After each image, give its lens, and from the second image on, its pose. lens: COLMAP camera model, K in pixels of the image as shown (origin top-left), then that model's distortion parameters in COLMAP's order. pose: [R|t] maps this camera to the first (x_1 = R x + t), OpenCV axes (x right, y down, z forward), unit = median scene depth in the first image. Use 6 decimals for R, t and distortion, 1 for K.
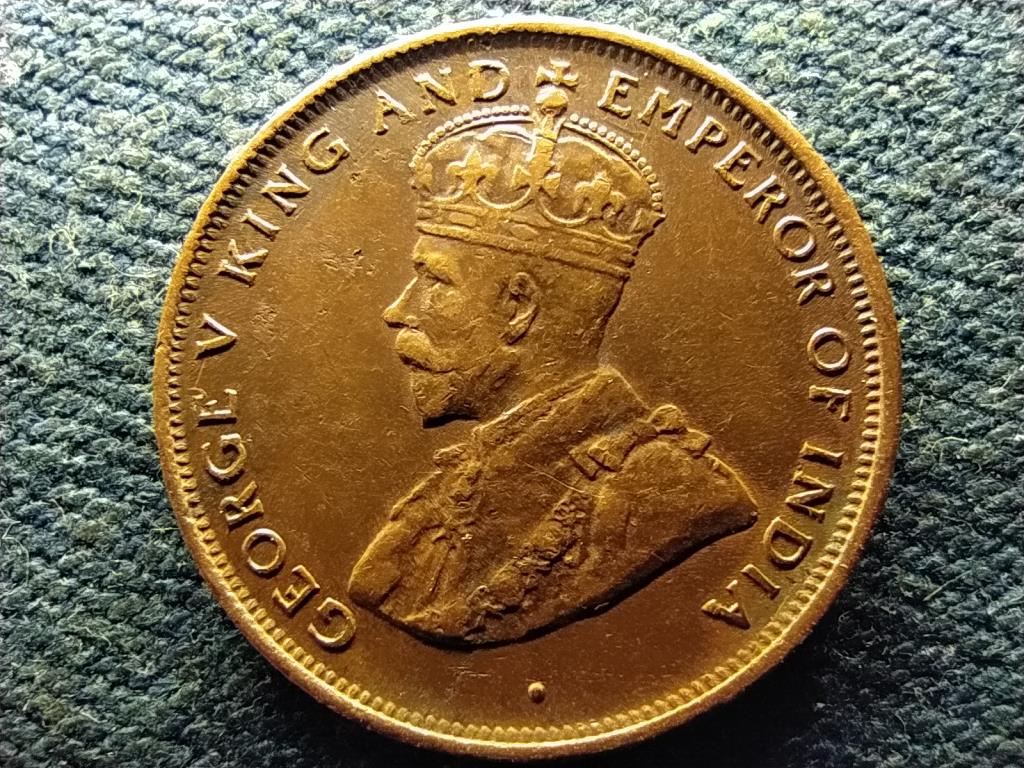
lens RADIAL K [[623.3, 0, 524.2], [0, 623.3, 397.2], [0, 0, 1]] dist [0.002558, -0.020153]
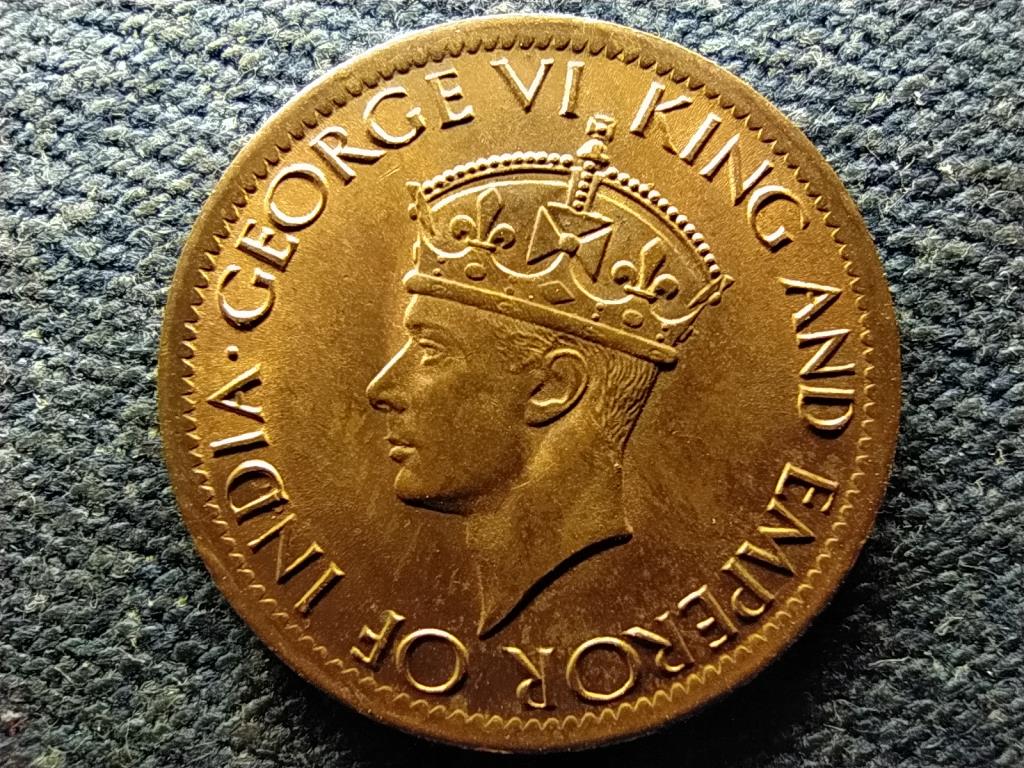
lens RADIAL K [[623.3, 0, 529.0], [0, 623.3, 400.1], [0, 0, 1]] dist [0.002558, -0.020153]
pose [[0.999274, -0.030810, 0.022395, 0.332340], [0.030885, 0.999518, -0.003024, -0.121271], [-0.022291, 0.003714, 0.999745, 0.027110]]
